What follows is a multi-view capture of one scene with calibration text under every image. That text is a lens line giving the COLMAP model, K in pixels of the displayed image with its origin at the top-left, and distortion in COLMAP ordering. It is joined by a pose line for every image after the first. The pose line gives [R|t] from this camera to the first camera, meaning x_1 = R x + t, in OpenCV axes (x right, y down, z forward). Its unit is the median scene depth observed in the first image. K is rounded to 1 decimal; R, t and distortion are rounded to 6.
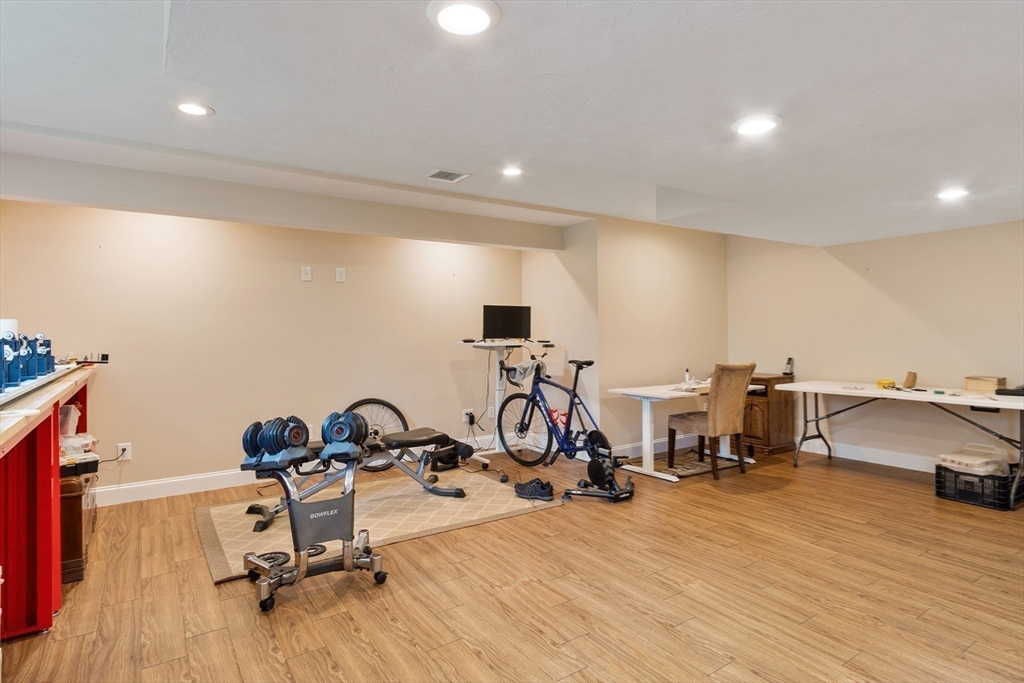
lens RADIAL K [[542.8, 0, 510.3], [0, 542.8, 332.0], [0, 0, 1]] dist [0.003773, -0.000190]
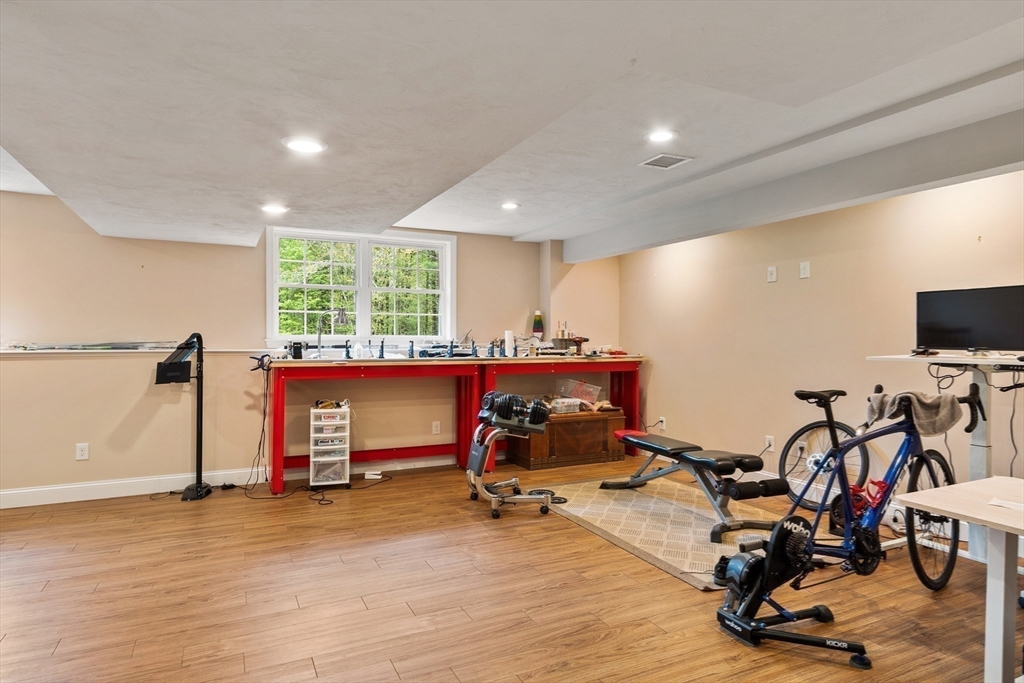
lens RADIAL K [[589.9, 0, 512.0], [0, 589.9, 341.5], [0, 0, 1]] dist [-0.000828, -0.000527]
pose [[-0.134969, 0.011198, -0.990787, 1.022408], [-0.000134, 0.999936, 0.011320, -0.005241], [0.990850, 0.001661, -0.134958, 1.023972]]
